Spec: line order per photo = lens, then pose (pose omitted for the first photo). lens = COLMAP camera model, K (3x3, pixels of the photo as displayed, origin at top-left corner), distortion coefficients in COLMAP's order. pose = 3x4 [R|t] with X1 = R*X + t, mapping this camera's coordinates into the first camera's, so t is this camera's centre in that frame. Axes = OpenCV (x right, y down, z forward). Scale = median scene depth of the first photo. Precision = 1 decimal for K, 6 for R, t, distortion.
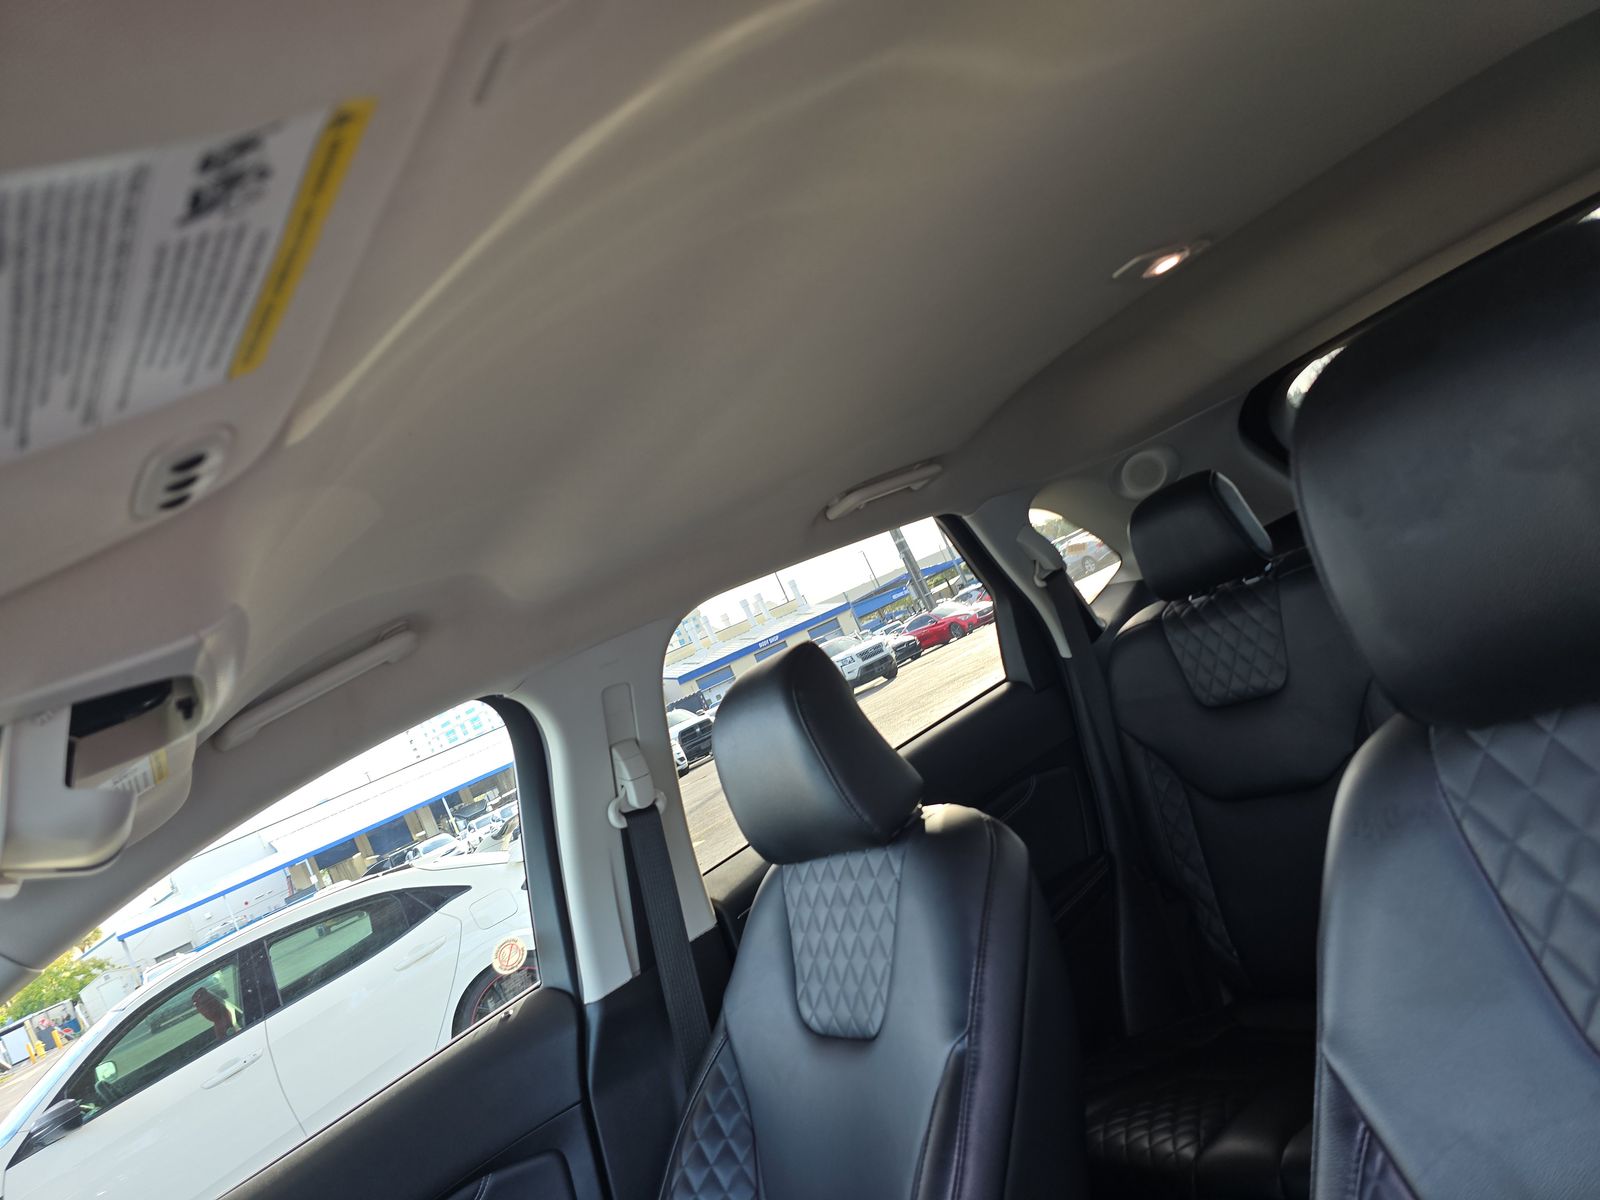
lens RADIAL K [[1076.0, 0, 798.1], [0, 1076.0, 594.7], [0, 0, 1]] dist [0.025255, -0.027732]
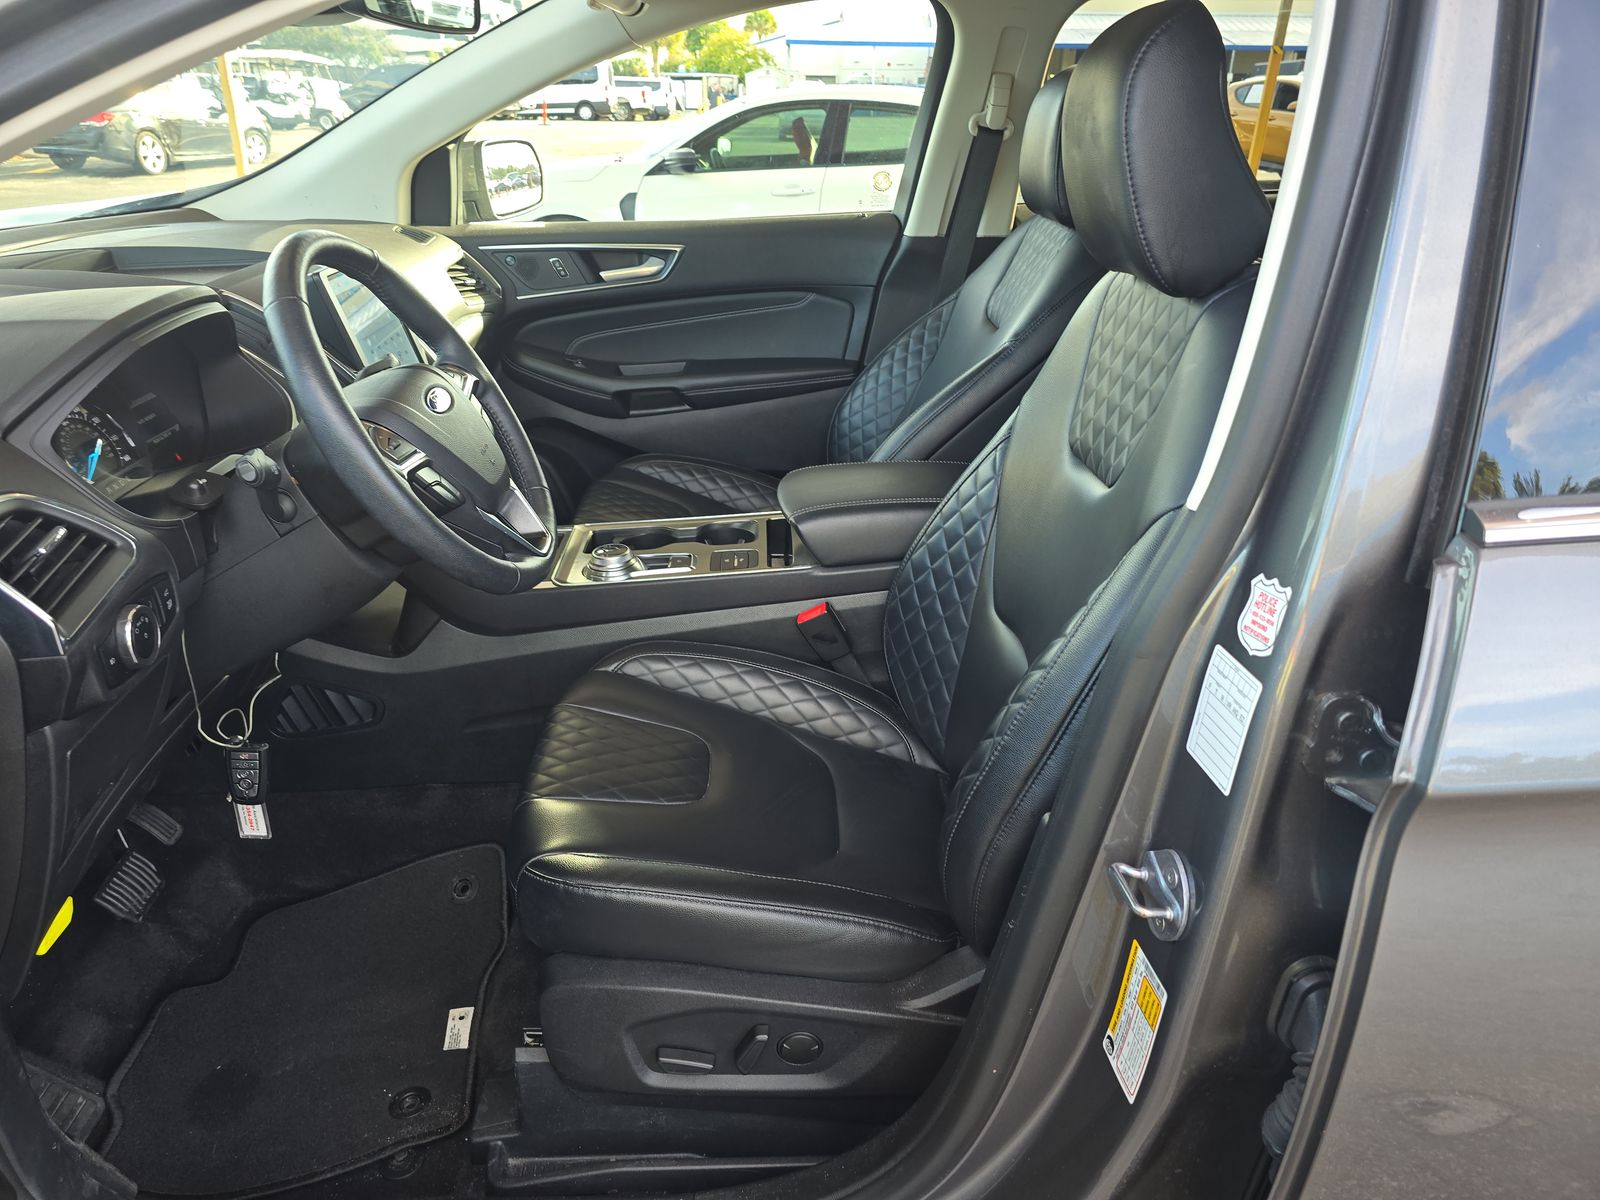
lens RADIAL K [[1076.0, 0, 804.5], [0, 1076.0, 597.2], [0, 0, 1]] dist [0.025255, -0.027732]
pose [[0.756967, 0.600060, -0.258706, 0.091152], [-0.328340, 0.691573, 0.643366, -0.046630], [0.564972, -0.402063, 0.720522, -0.089664]]
